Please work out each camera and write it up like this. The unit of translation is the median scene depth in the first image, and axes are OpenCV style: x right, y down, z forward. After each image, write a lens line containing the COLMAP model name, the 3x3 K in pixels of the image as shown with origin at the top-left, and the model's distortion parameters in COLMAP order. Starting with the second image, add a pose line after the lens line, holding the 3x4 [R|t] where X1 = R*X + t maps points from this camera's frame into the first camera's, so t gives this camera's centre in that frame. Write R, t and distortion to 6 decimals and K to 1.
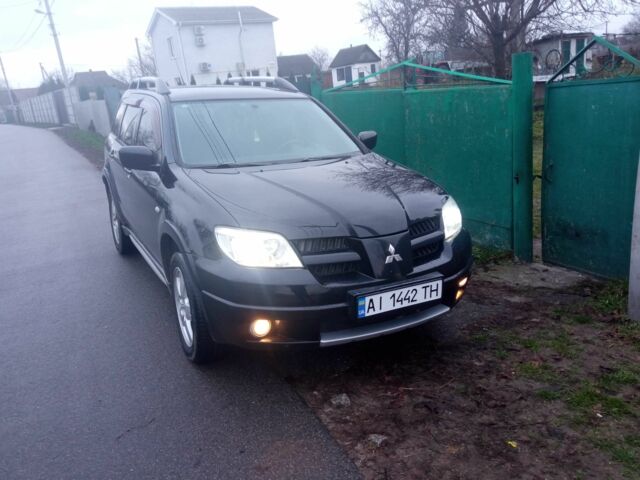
lens RADIAL K [[526.3, 0, 320.0], [0, 526.3, 240.0], [0, 0, 1]] dist [-0.010002, -0.013768]
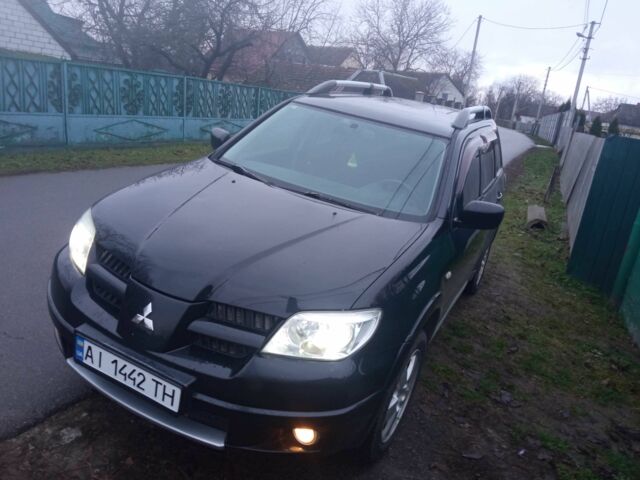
lens RADIAL K [[526.3, 0, 320.0], [0, 526.3, 240.0], [0, 0, 1]] dist [-0.010002, -0.013768]
pose [[0.564389, 0.382019, -0.731797, 0.764938], [-0.413827, 0.897977, 0.149611, -0.278382], [0.714291, 0.218399, 0.664898, 0.636056]]
